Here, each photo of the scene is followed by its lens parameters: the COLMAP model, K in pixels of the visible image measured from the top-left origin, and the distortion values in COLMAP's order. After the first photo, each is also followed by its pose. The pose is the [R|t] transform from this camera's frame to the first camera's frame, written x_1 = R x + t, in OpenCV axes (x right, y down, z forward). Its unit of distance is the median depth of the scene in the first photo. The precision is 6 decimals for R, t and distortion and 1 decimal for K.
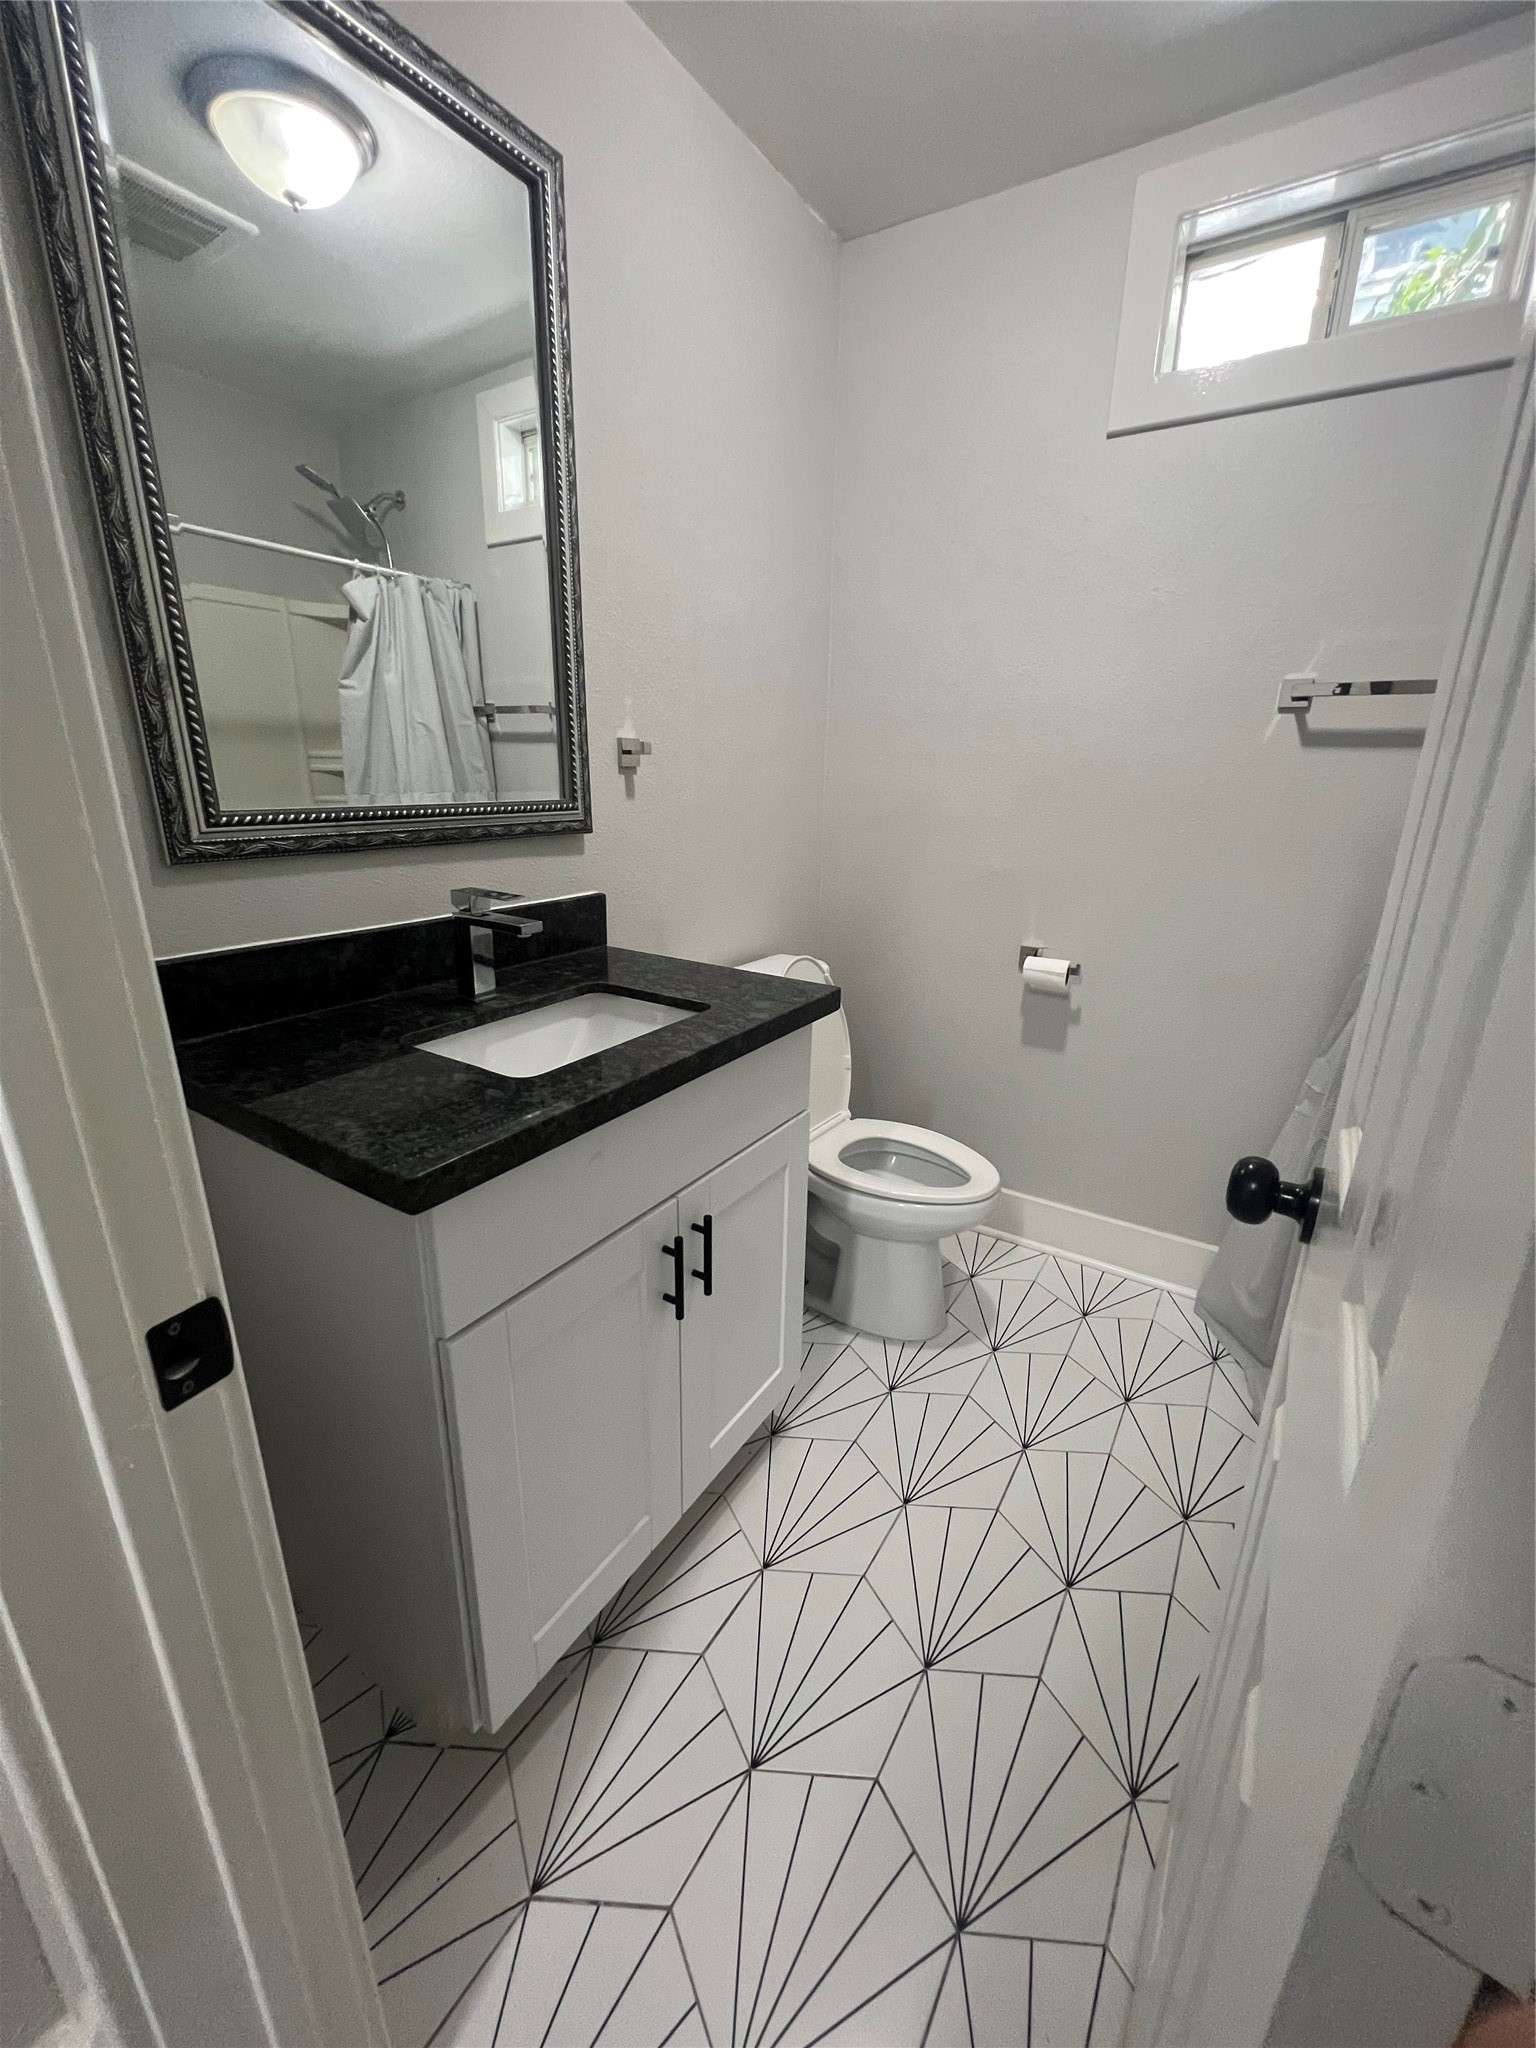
lens RADIAL K [[821.7, 0, 768.0], [0, 821.7, 1024.0], [0, 0, 1]] dist [-0.001392, -0.000099]
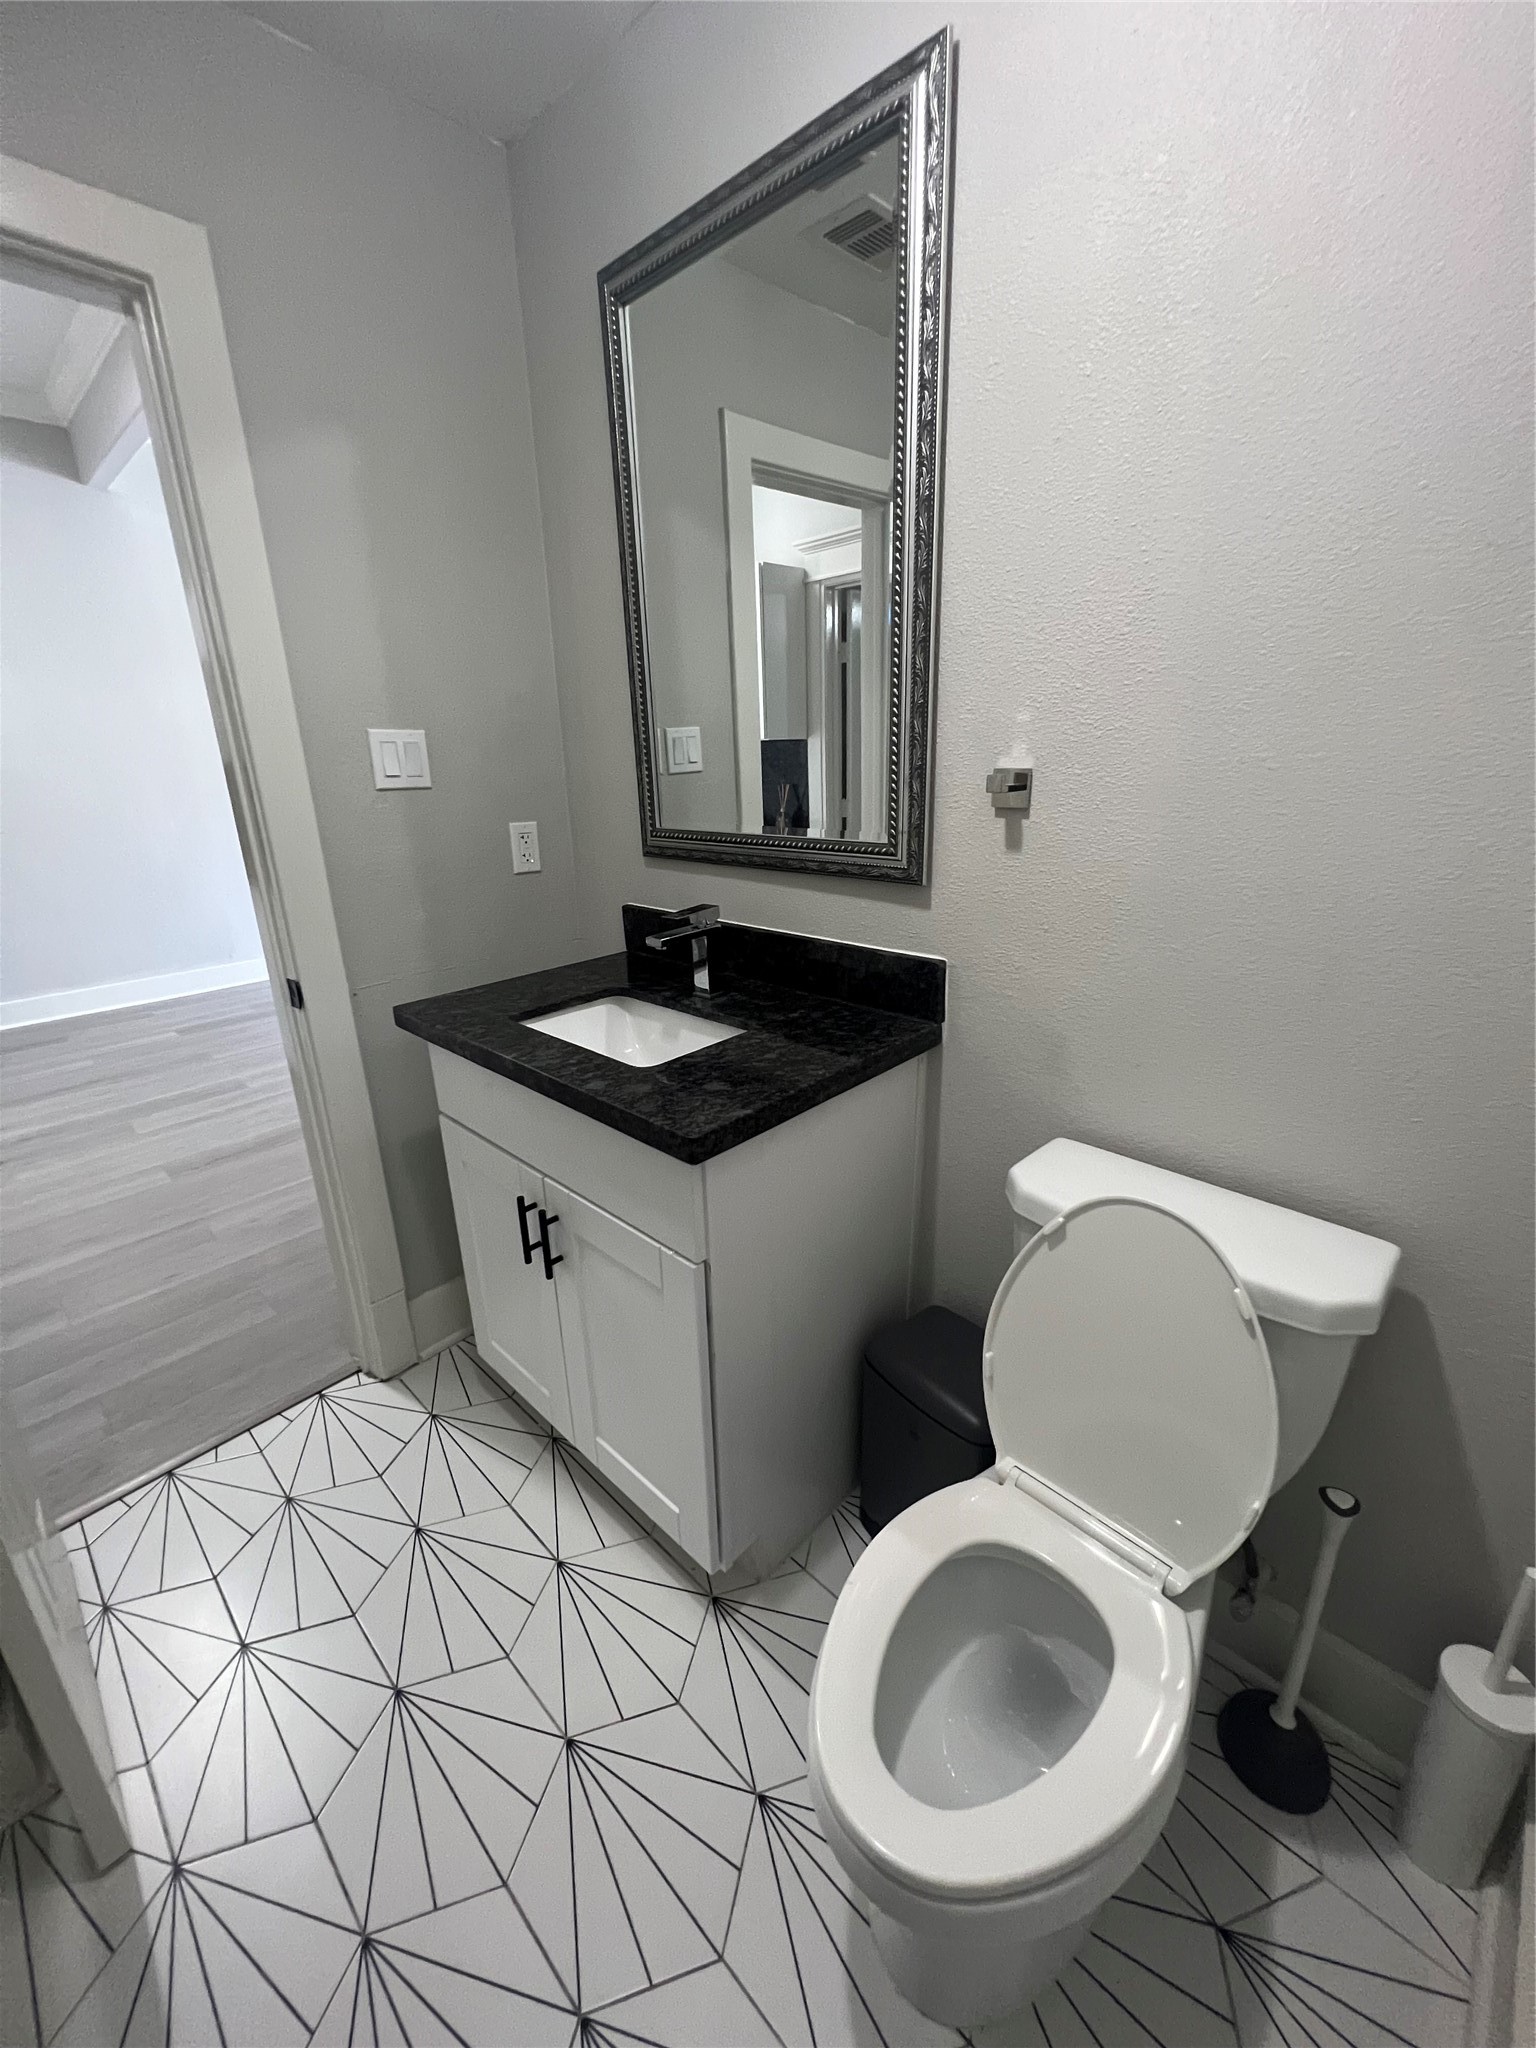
lens RADIAL K [[821.7, 0, 768.0], [0, 821.7, 1024.0], [0, 0, 1]] dist [-0.001392, -0.000099]
pose [[-0.191501, 0.300305, -0.934422, 0.662486], [-0.272240, 0.898434, 0.344532, -0.369261], [0.942981, 0.320366, -0.090296, 1.025872]]
